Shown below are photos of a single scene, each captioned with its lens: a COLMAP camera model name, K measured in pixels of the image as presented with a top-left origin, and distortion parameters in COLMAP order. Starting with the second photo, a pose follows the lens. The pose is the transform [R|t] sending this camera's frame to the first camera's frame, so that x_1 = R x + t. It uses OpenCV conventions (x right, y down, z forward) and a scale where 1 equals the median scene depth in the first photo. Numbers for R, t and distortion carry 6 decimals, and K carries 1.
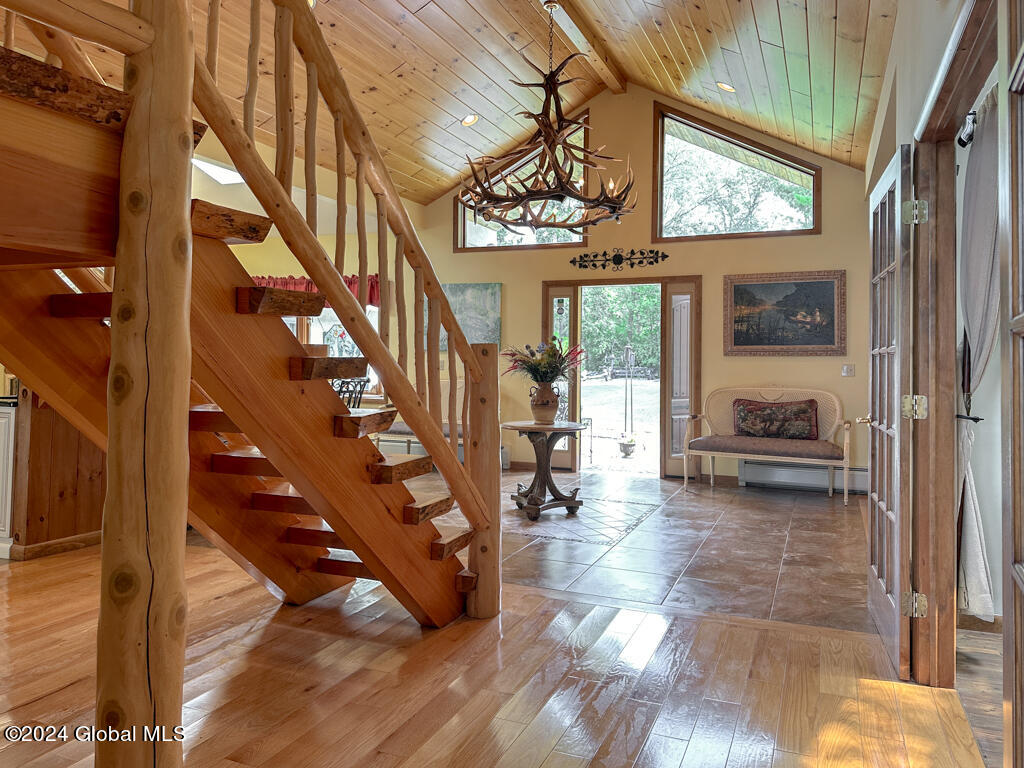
lens RADIAL K [[750.9, 0, 517.3], [0, 750.9, 370.2], [0, 0, 1]] dist [0.074028, -0.123978]
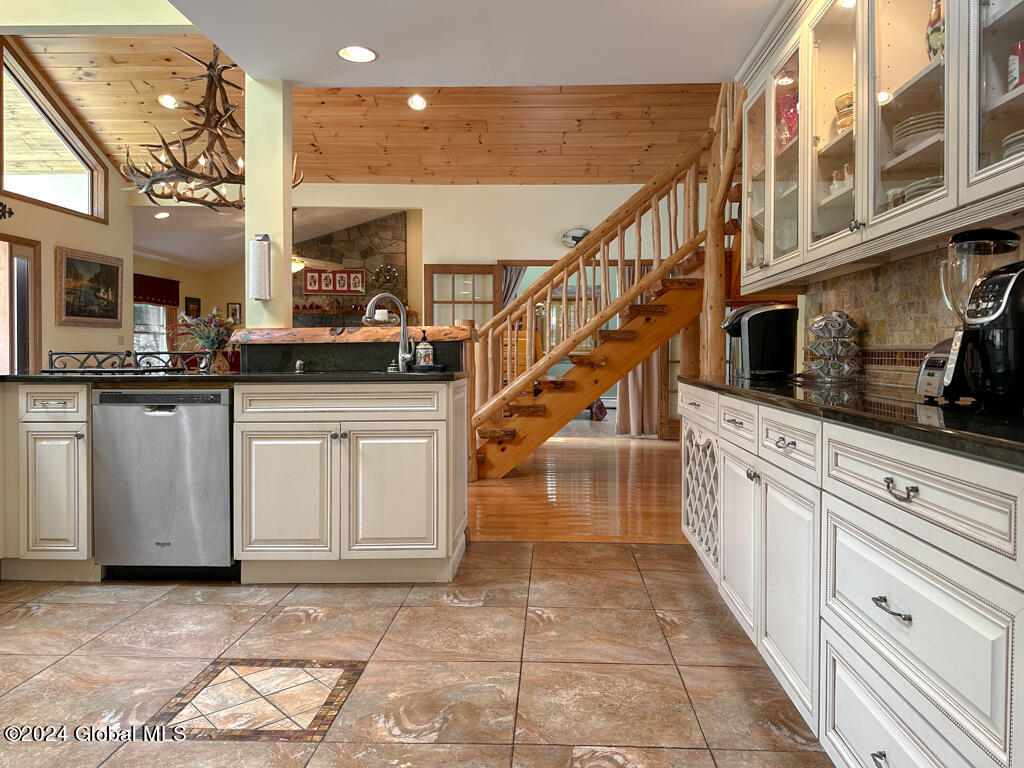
lens RADIAL K [[727.9, 0, 533.5], [0, 727.9, 365.6], [0, 0, 1]] dist [0.145310, -0.188681]
pose [[-0.358980, -0.025628, 0.932993, -0.842178], [0.011748, 0.999420, 0.031973, 0.008994], [-0.933271, 0.022439, -0.358471, 0.728062]]
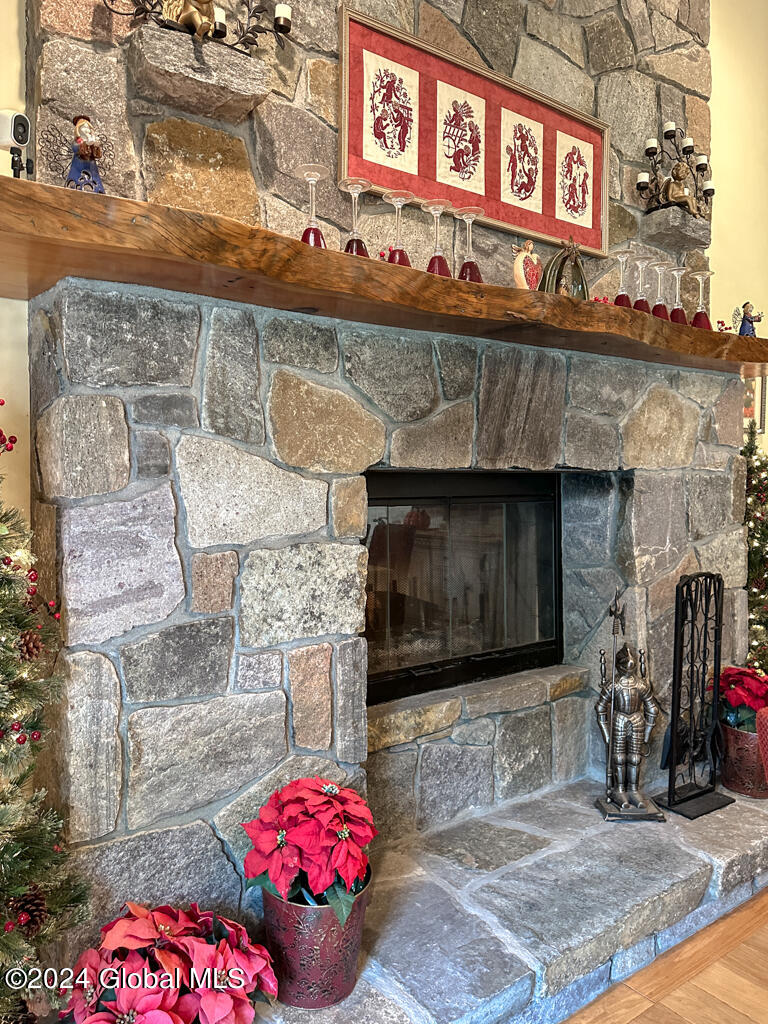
lens RADIAL K [[750.9, 0, 384.0], [0, 750.9, 512.0], [0, 0, 1]] dist [0.074028, -0.123978]
pose [[-0.857722, -0.040497, 0.512516, 0.899057], [-0.005745, 0.997586, 0.069211, -0.014293], [-0.514082, 0.056419, -0.855884, 0.840588]]
